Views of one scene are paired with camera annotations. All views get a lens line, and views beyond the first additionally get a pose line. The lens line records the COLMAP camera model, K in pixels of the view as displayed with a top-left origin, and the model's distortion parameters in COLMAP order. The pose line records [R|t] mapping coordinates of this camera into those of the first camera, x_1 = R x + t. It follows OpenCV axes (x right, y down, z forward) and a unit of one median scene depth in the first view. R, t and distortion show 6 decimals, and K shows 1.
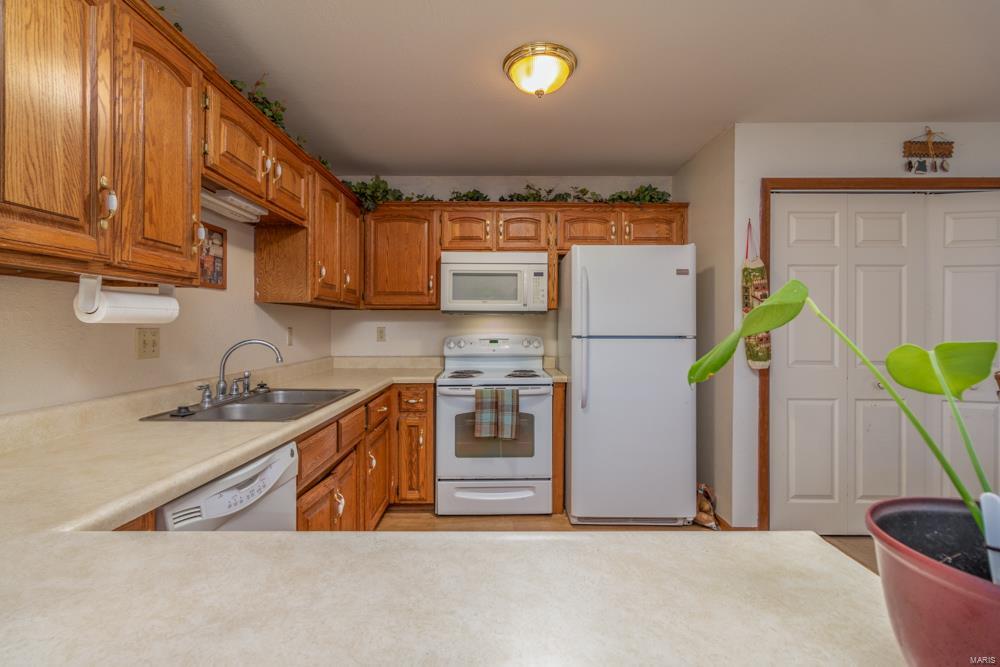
lens RADIAL K [[464.9, 0, 493.3], [0, 464.9, 327.2], [0, 0, 1]] dist [-0.001732, 0.001482]
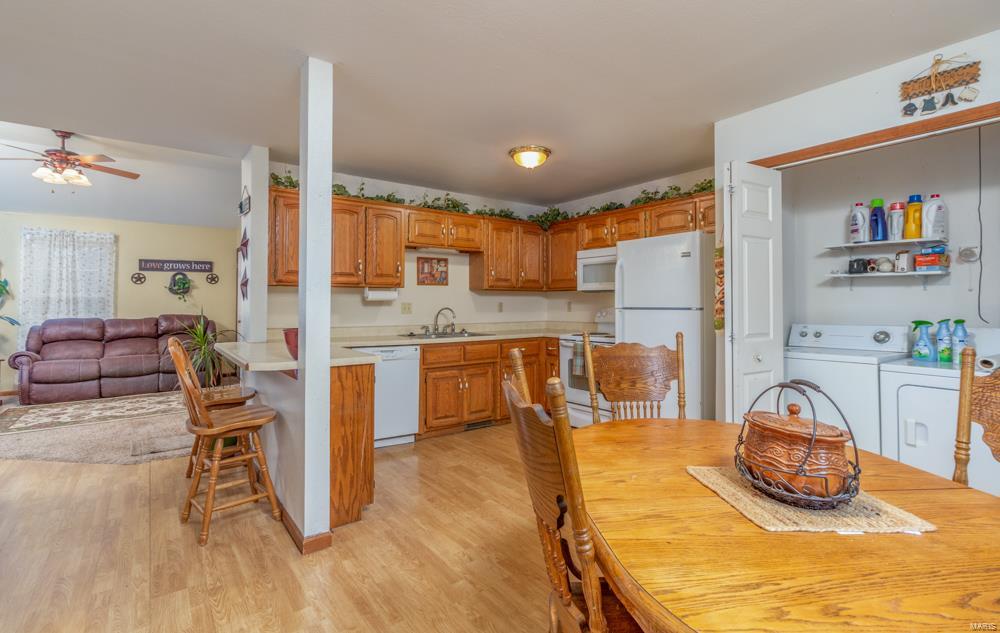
lens RADIAL K [[455.1, 0, 479.7], [0, 455.1, 296.2], [0, 0, 1]] dist [0.006248, 0.000715]
pose [[0.583014, -0.015645, -0.812312, 0.989758], [0.001261, 0.999831, -0.018352, 0.008842], [0.812461, 0.009675, 0.582935, -0.114346]]
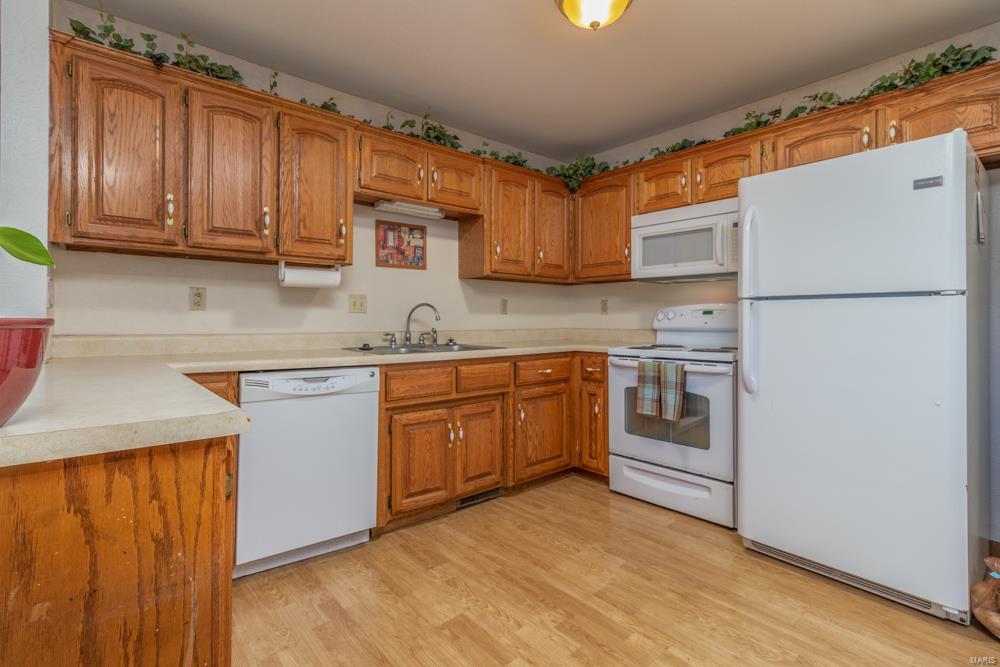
lens RADIAL K [[464.9, 0, 479.3], [0, 464.9, 316.0], [0, 0, 1]] dist [-0.001732, 0.001482]
pose [[0.640732, -0.002928, -0.767759, 0.462130], [-0.002094, 0.999982, -0.005561, 0.051488], [0.767762, 0.005171, 0.640714, 0.175572]]
